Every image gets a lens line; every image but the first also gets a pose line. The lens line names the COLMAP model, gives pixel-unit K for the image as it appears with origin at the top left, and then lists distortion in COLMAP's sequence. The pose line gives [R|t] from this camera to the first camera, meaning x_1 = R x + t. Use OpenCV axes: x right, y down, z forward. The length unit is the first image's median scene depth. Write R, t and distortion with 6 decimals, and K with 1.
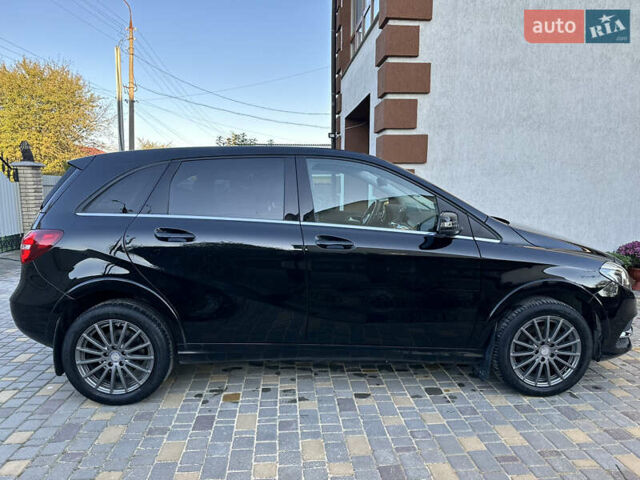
lens RADIAL K [[452.9, 0, 320.0], [0, 452.9, 240.0], [0, 0, 1]] dist [0.062974, -0.065472]
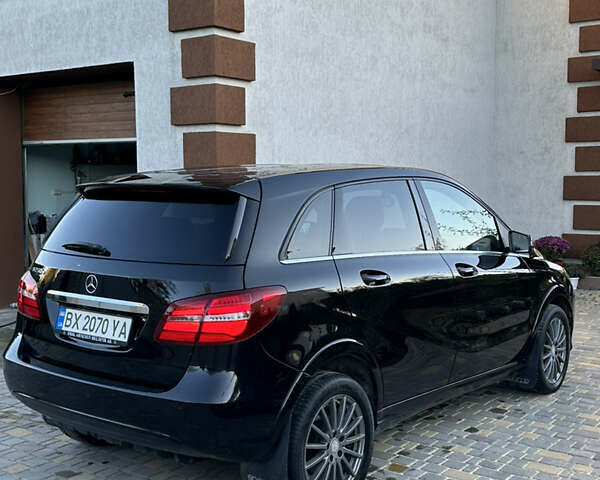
lens RADIAL K [[790.4, 0, 300.0], [0, 790.4, 240.0], [0, 0, 1]] dist [0.115180, -0.078126]
pose [[0.663634, -0.062413, 0.745449, -1.307596], [0.097655, 0.995214, -0.003612, -0.077062], [-0.741655, 0.075194, 0.666553, 0.126384]]
